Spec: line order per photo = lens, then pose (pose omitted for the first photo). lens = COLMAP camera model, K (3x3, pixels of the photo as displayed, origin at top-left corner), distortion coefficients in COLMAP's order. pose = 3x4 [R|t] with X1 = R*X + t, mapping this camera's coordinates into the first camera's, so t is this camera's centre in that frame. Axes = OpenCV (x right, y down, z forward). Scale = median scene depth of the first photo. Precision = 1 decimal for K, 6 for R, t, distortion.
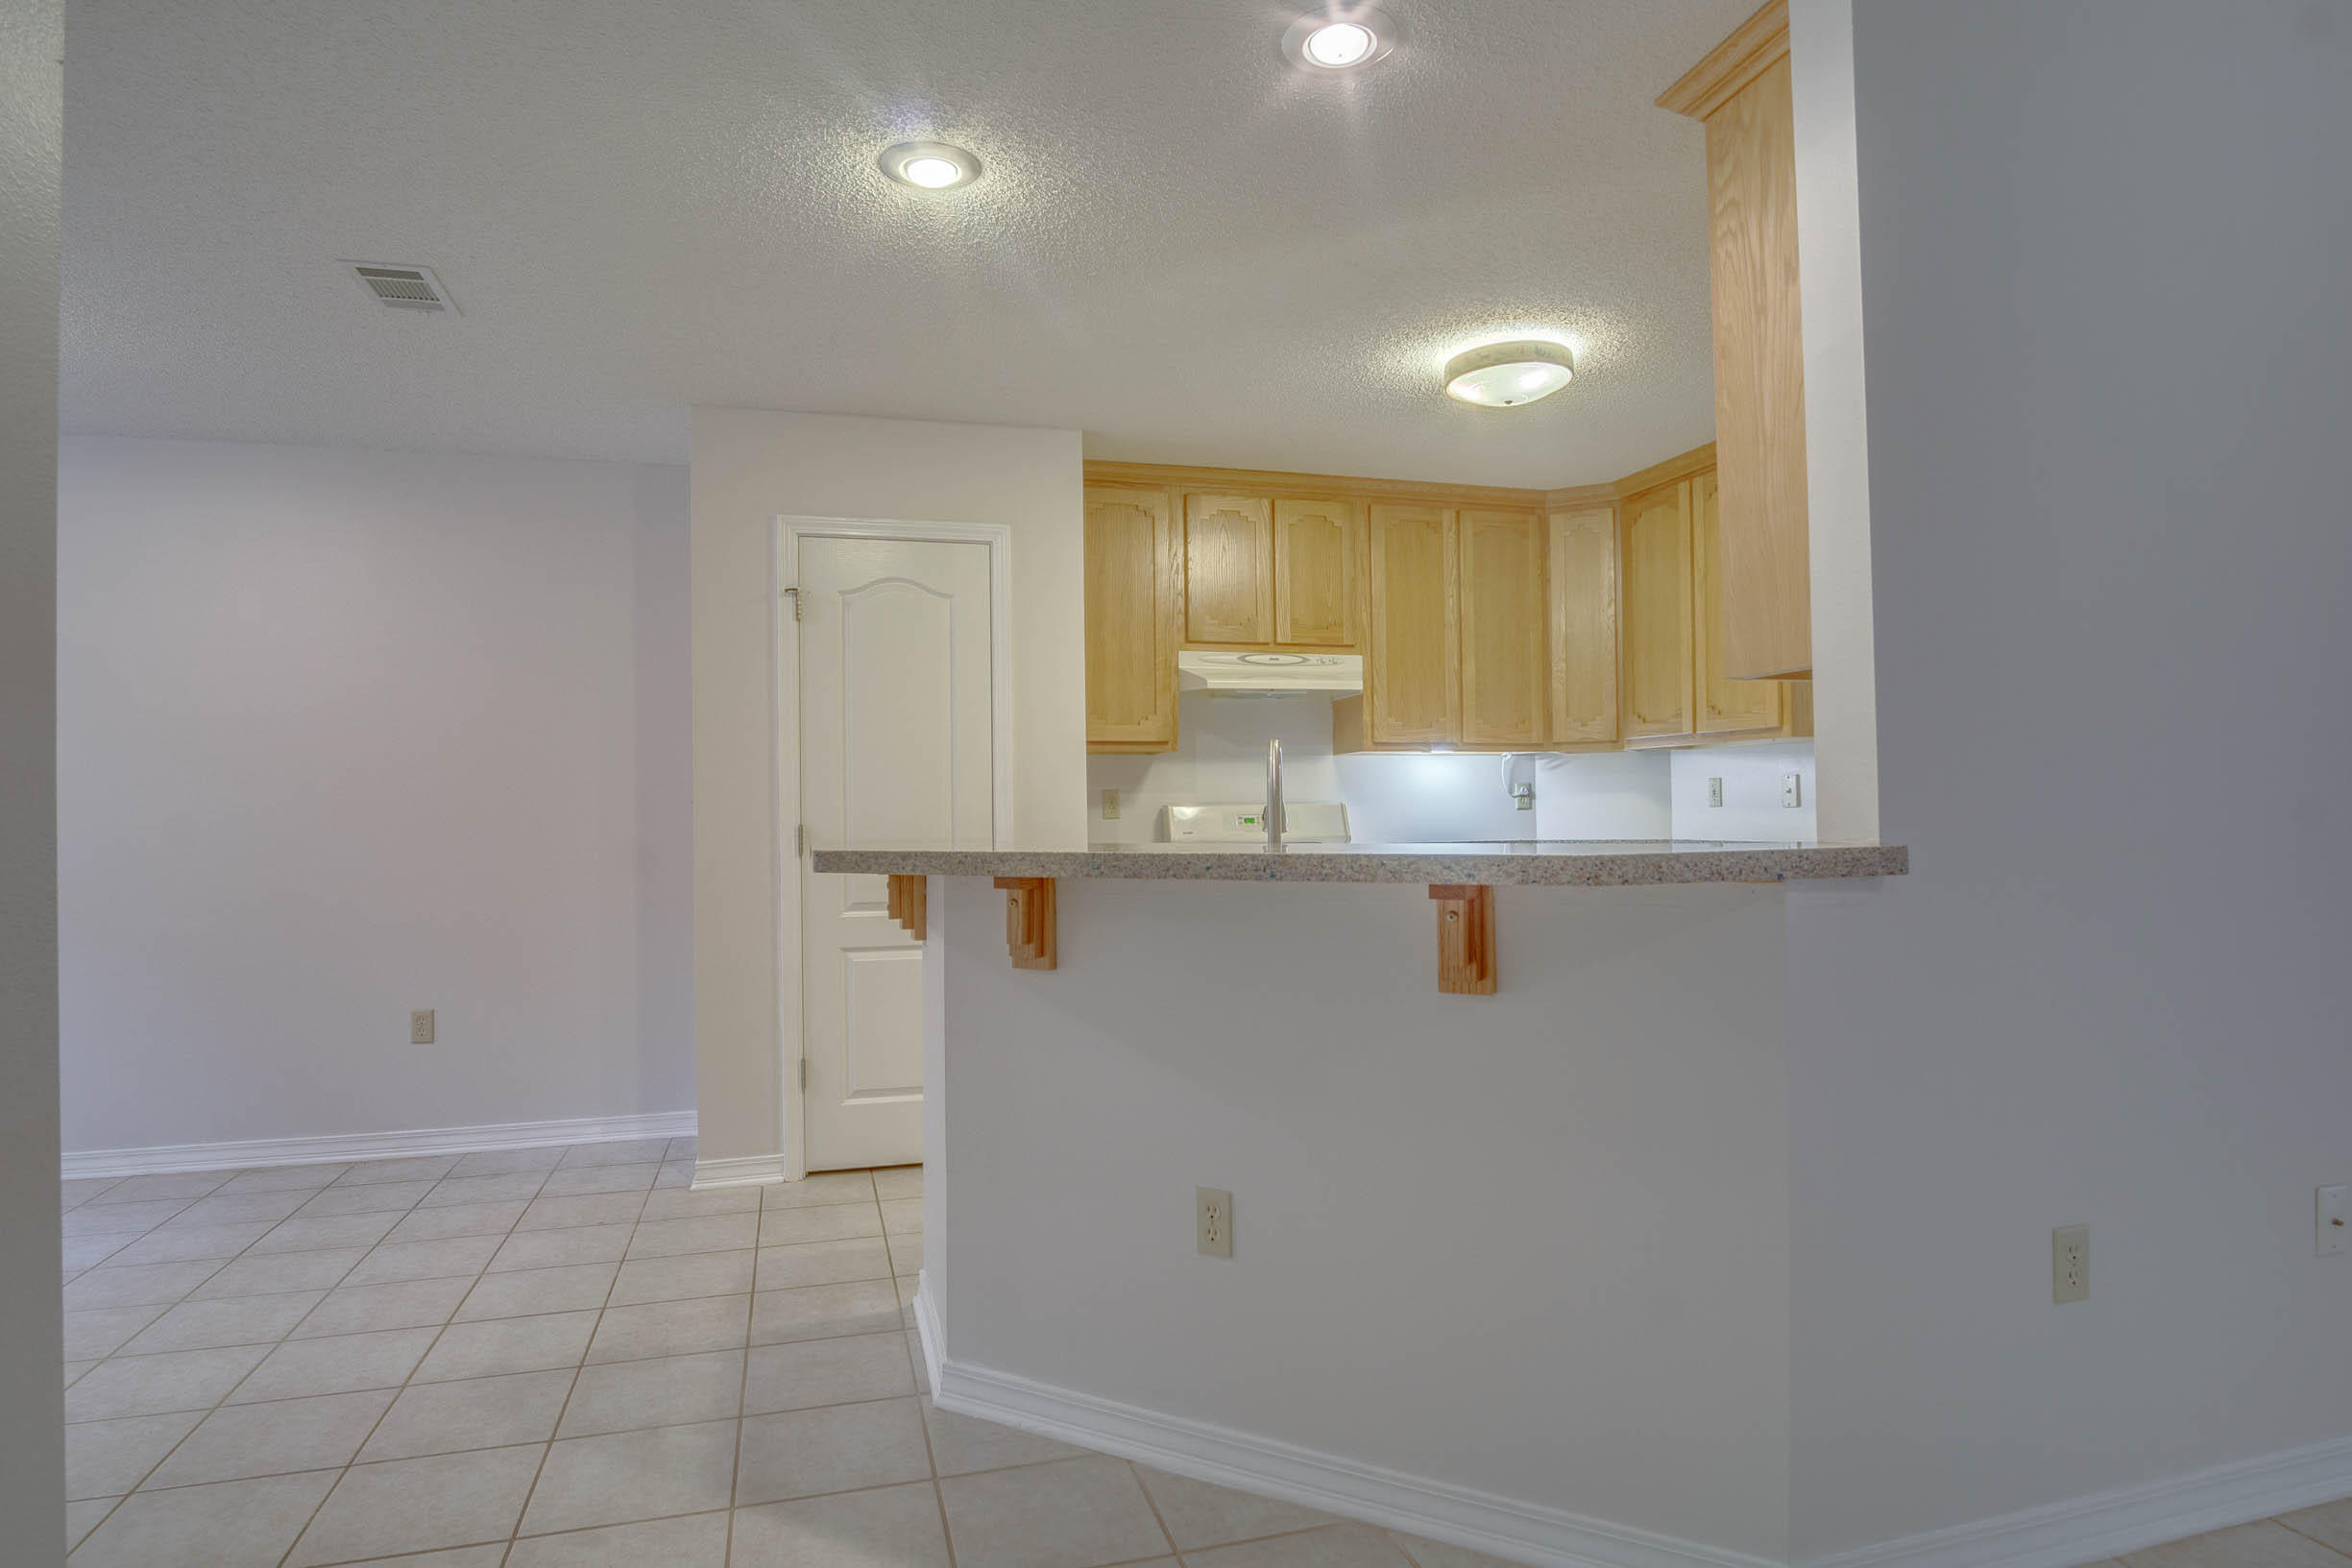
lens RADIAL K [[1302.0, 0, 1149.7], [0, 1302.0, 795.3], [0, 0, 1]] dist [-0.030934, -0.000103]
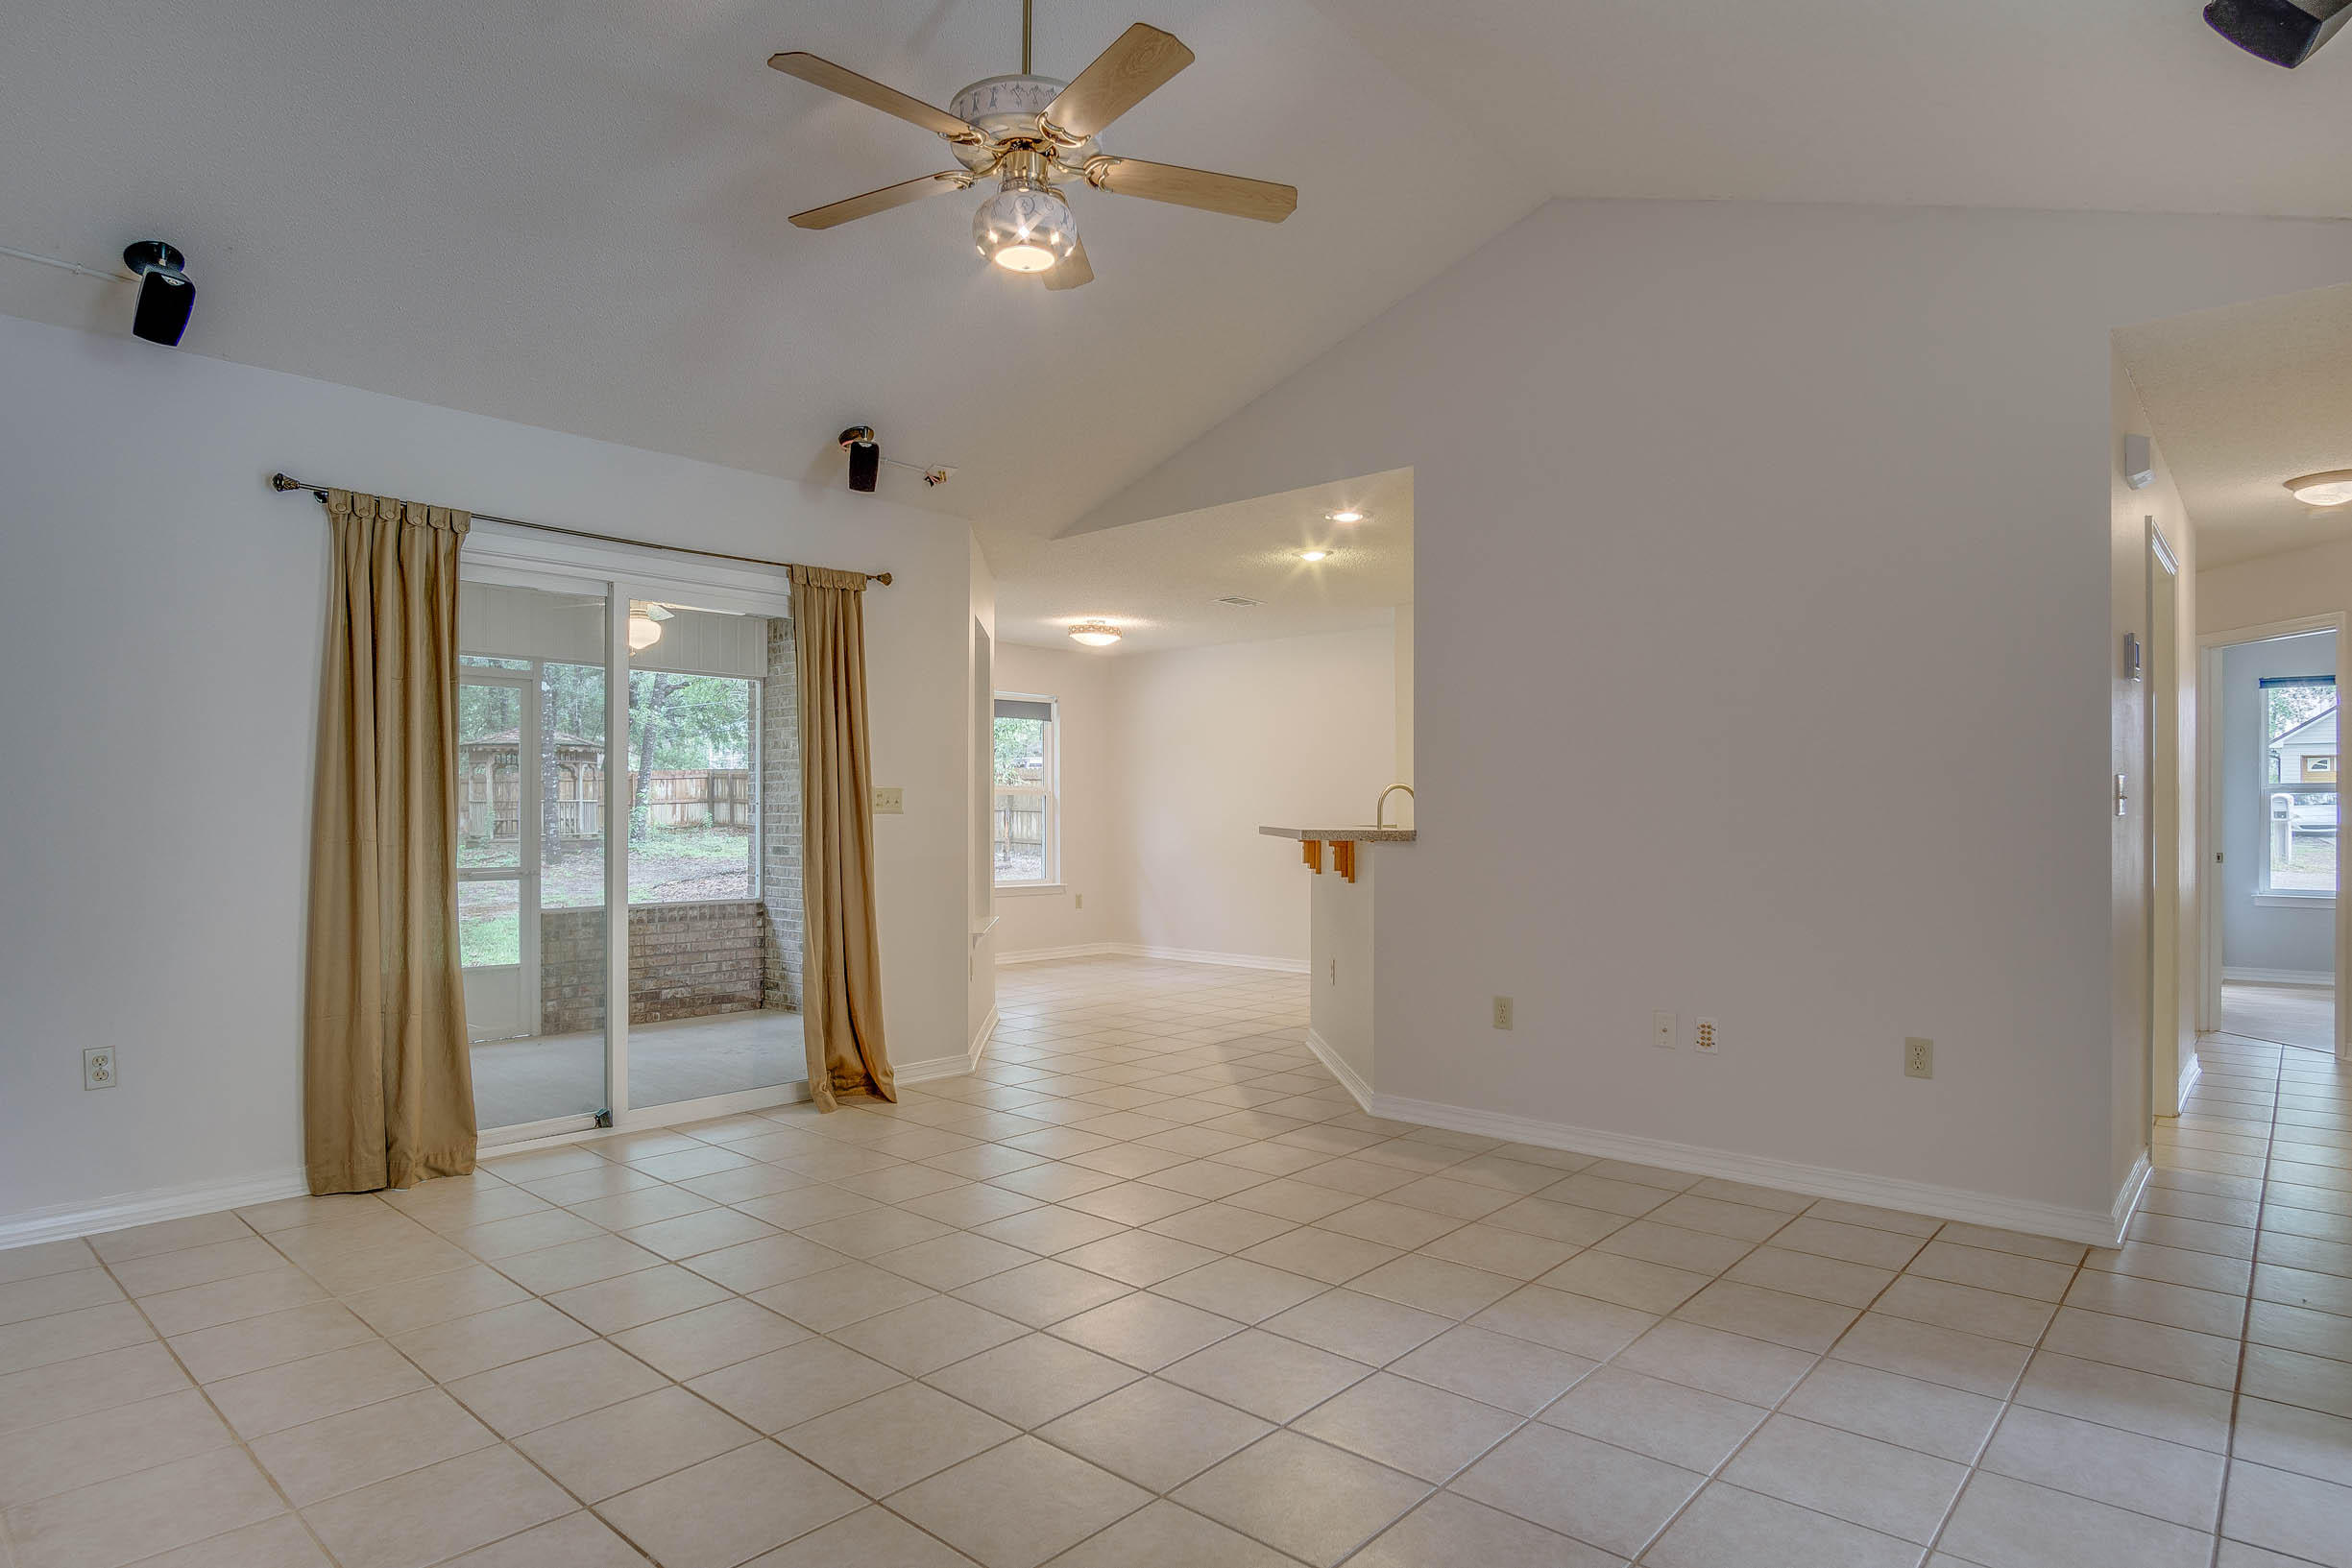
lens RADIAL K [[1301.9, 0, 1168.7], [0, 1301.9, 811.3], [0, 0, 1]] dist [-0.033589, -0.000628]
pose [[0.538165, 0.013234, -0.842735, 1.117386], [0.000927, 0.999867, 0.016293, -0.019224], [0.842839, -0.009550, 0.538082, -0.372385]]
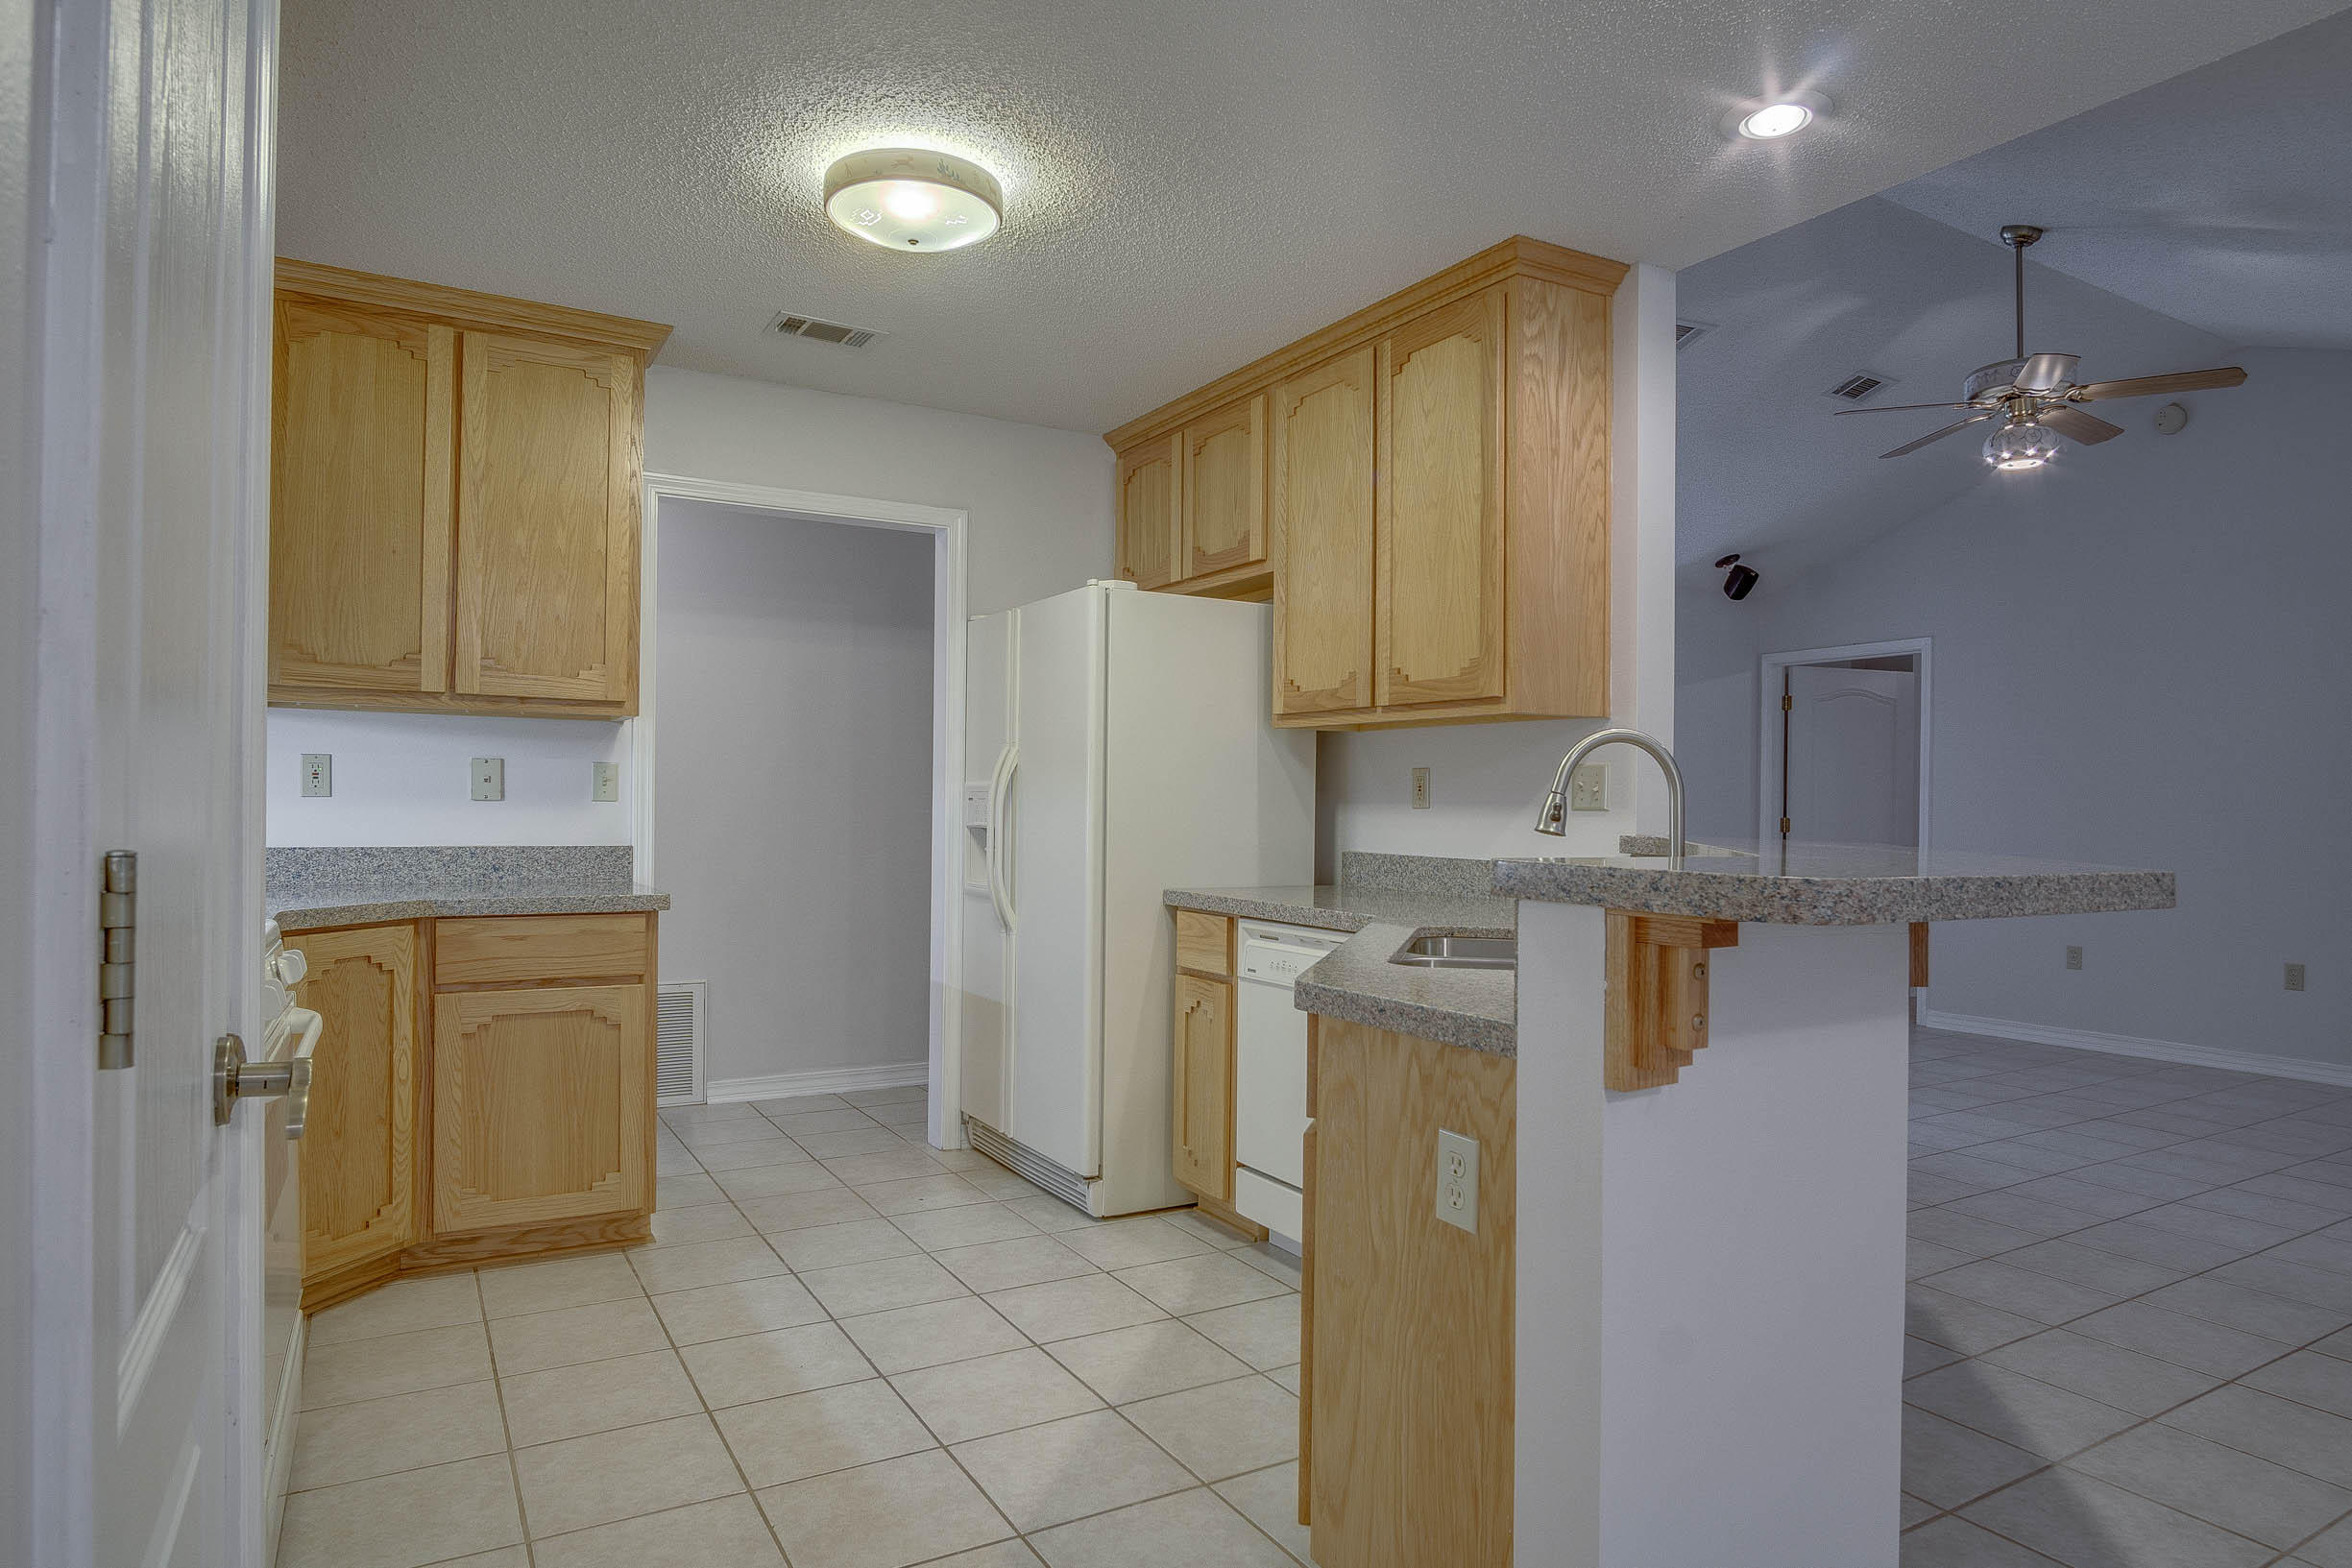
lens RADIAL K [[1346.9, 0, 1180.2], [0, 1346.9, 806.6], [0, 0, 1]] dist [-0.026632, 0.001427]
pose [[-0.266650, 0.010283, 0.963739, -0.412257], [-0.022579, 0.999602, -0.016914, 0.018512], [-0.963529, -0.026271, -0.266311, 0.907278]]
